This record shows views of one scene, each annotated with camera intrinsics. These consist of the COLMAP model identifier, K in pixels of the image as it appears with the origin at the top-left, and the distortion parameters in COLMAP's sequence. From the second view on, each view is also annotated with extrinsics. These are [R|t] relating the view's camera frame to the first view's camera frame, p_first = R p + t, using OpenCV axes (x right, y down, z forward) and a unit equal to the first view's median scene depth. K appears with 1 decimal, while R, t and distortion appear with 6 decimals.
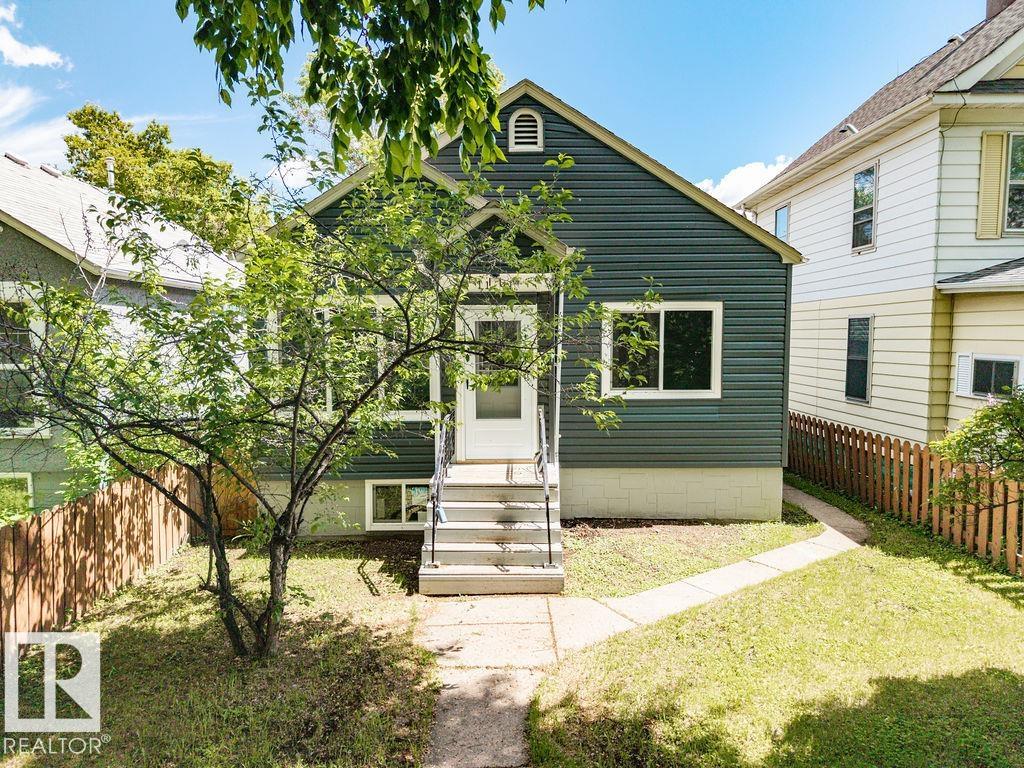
lens RADIAL K [[707.3, 0, 512.0], [0, 707.3, 384.0], [0, 0, 1]] dist [0.039816, -0.002035]
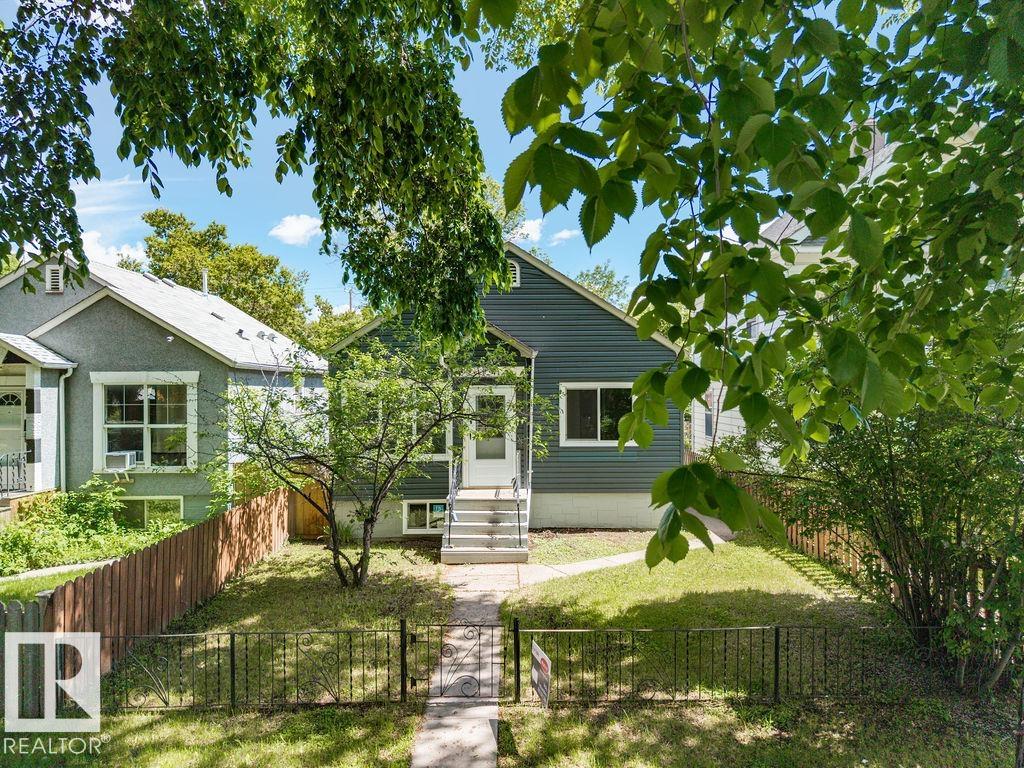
lens RADIAL K [[707.3, 0, 512.0], [0, 707.3, 384.0], [0, 0, 1]] dist [0.039816, -0.002035]
pose [[0.999993, -0.001224, -0.003670, 0.039662], [0.000943, 0.997138, -0.075603, 0.002390], [0.003752, 0.075599, 0.997131, -0.650629]]
